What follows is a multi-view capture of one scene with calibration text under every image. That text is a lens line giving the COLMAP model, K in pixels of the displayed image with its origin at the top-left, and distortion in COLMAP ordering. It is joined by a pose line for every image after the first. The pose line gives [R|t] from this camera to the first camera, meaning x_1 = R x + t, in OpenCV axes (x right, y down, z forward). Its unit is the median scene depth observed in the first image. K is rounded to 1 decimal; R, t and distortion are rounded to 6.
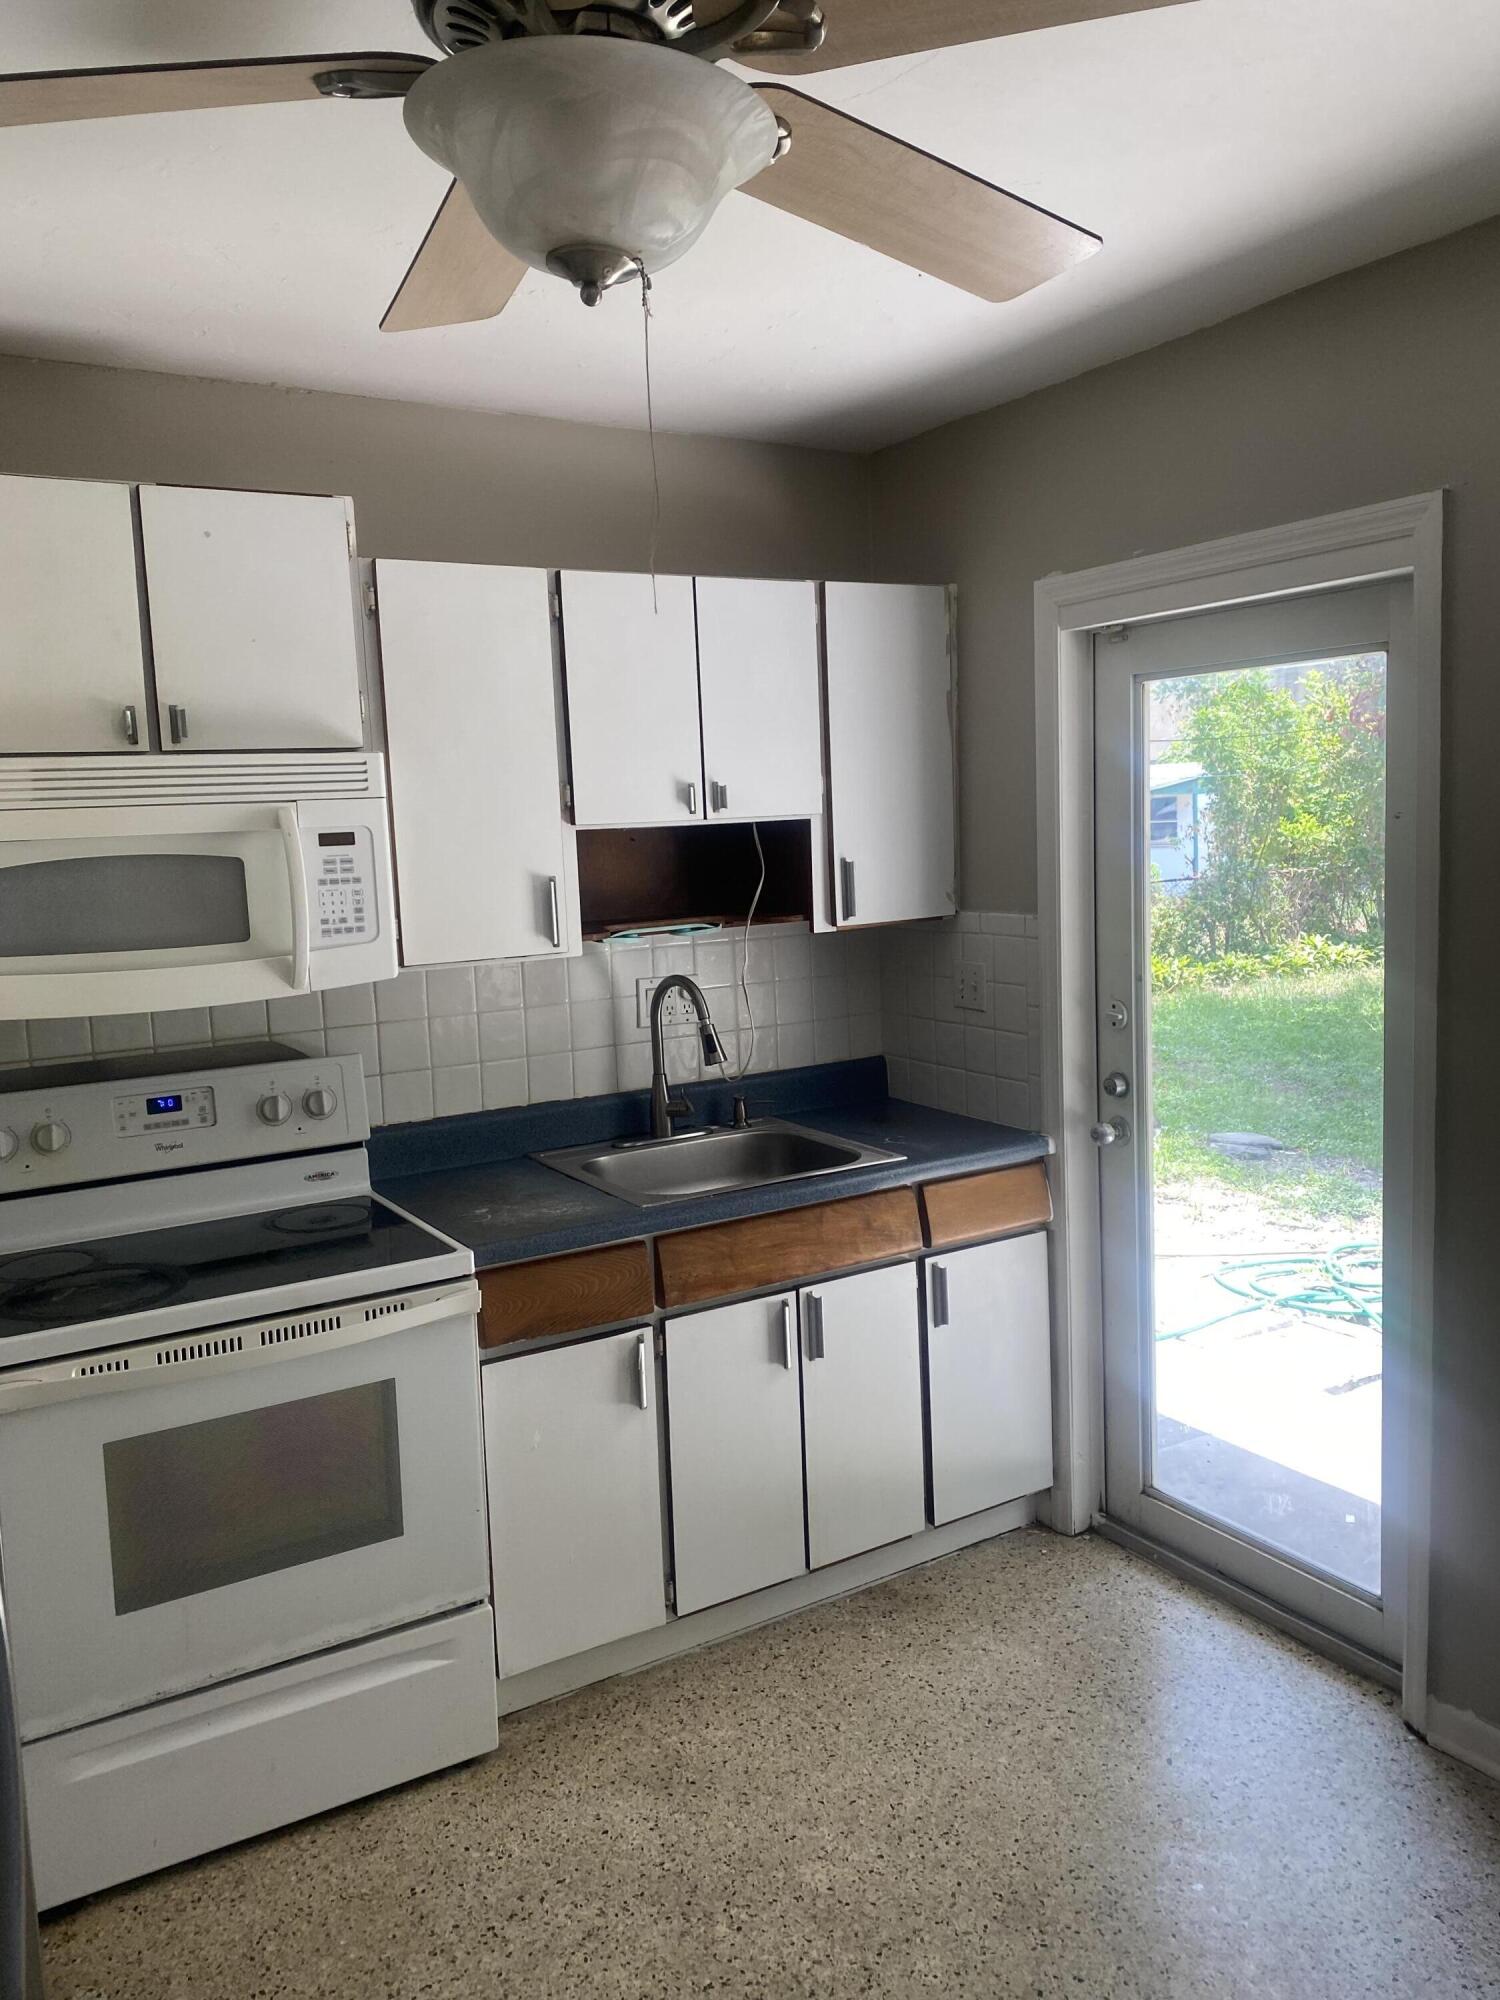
lens RADIAL K [[1528.7, 0, 757.1], [0, 1528.7, 988.8], [0, 0, 1]] dist [0.025371, -0.027383]
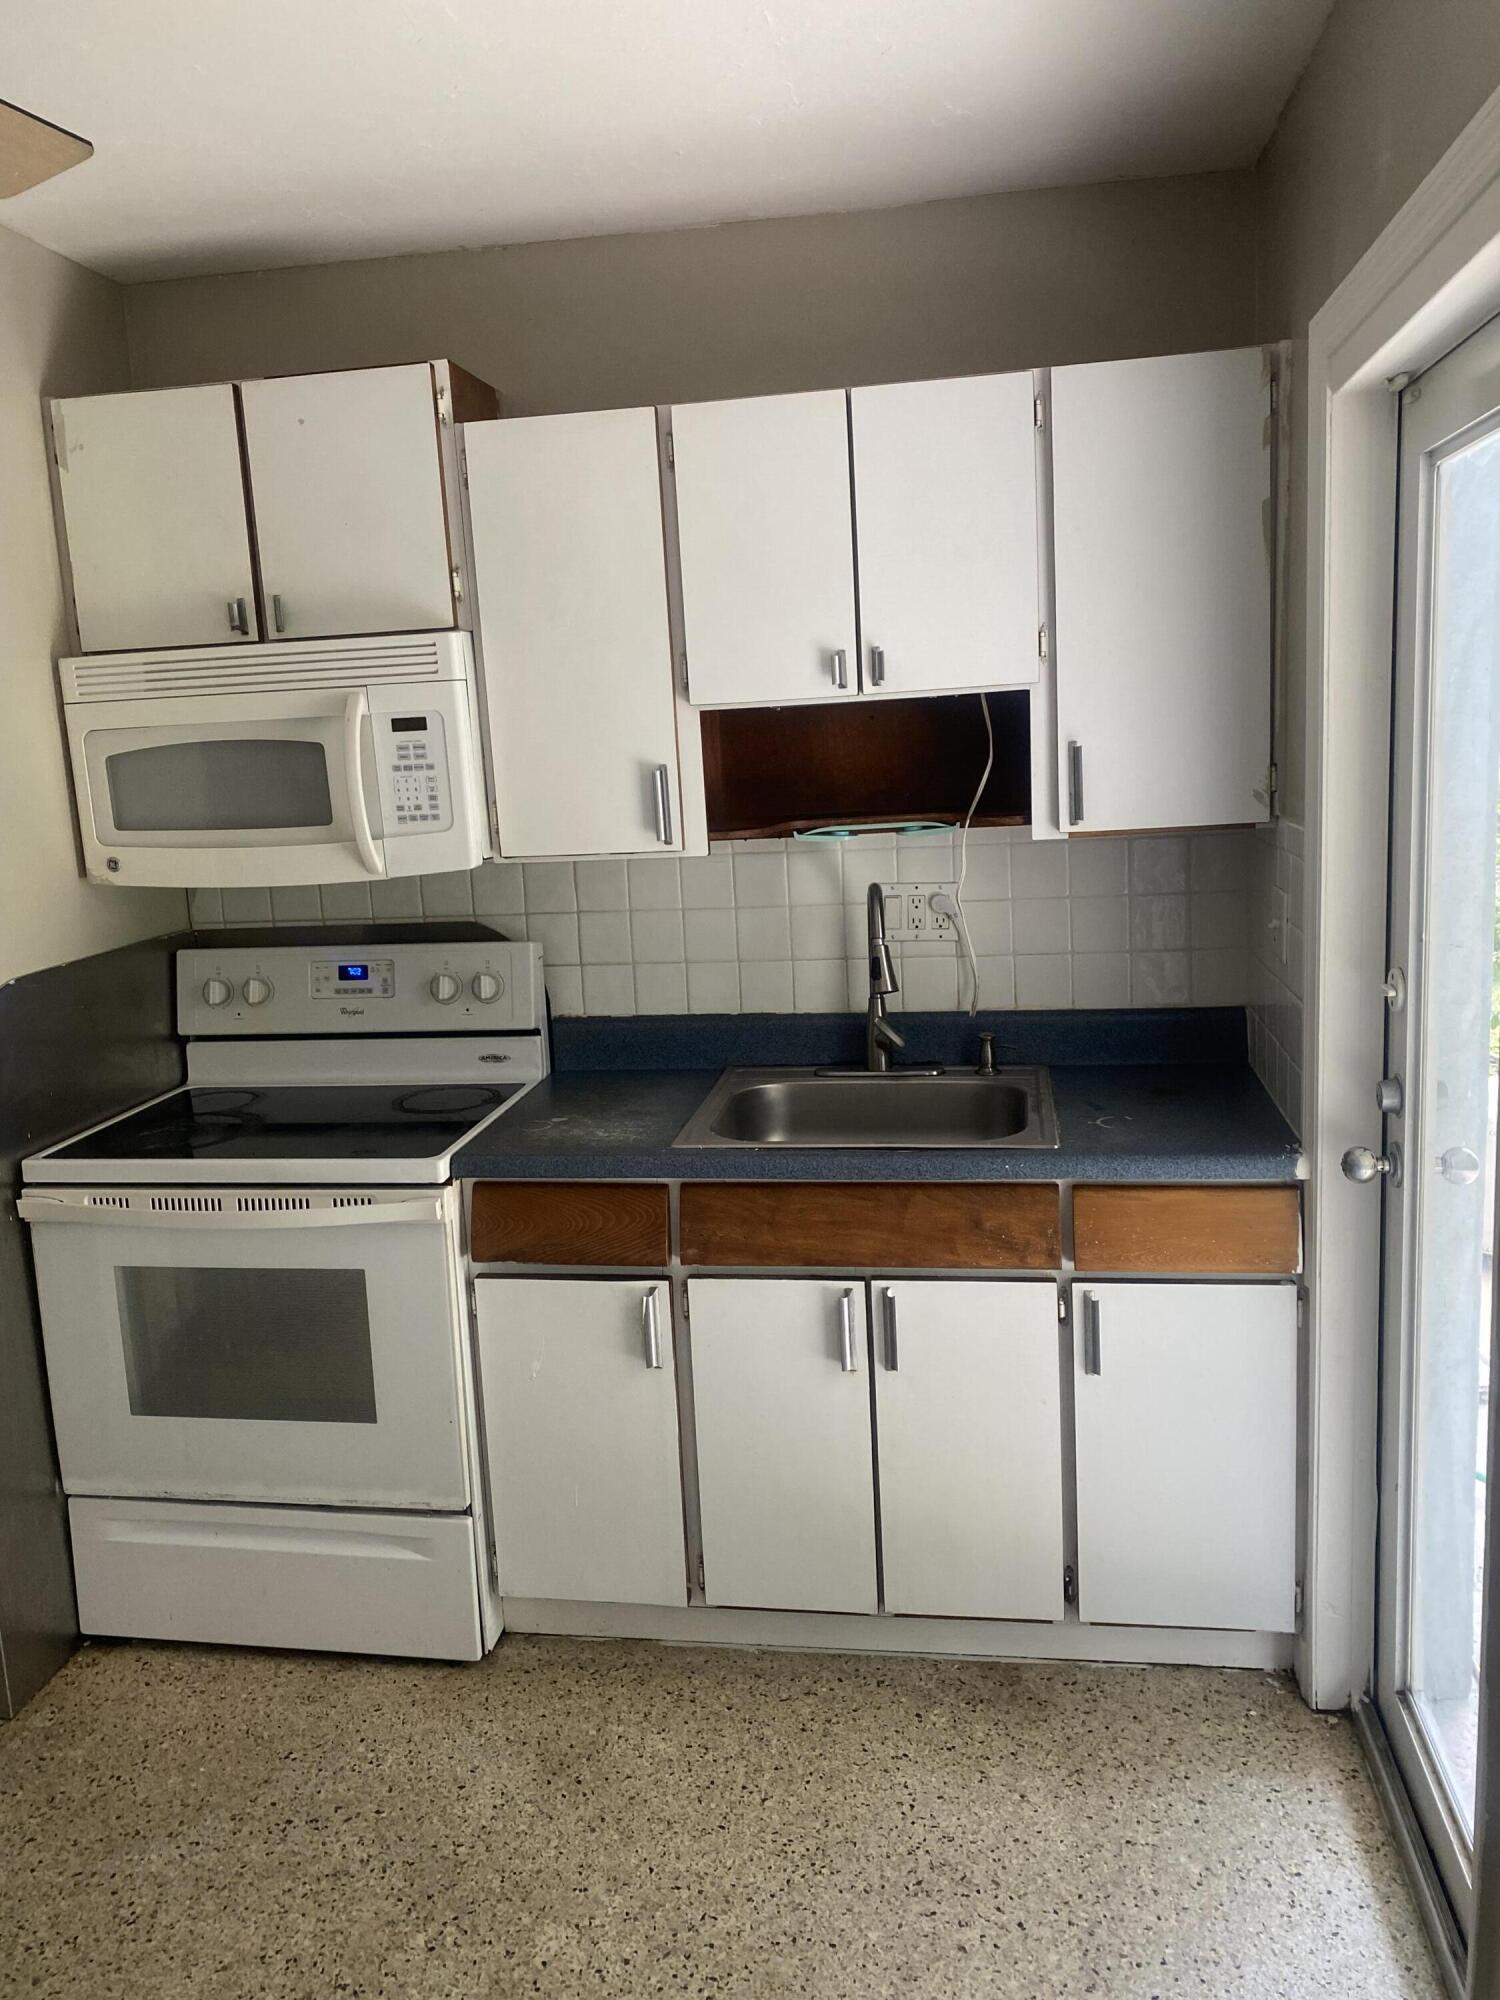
lens RADIAL K [[1528.7, 0, 743.5], [0, 1528.7, 989.1], [0, 0, 1]] dist [0.025371, -0.027383]
pose [[0.754231, 0.114562, -0.646538, 0.473495], [-0.053372, 0.992100, 0.113531, -0.045456], [0.654437, -0.051121, 0.754387, 0.340744]]
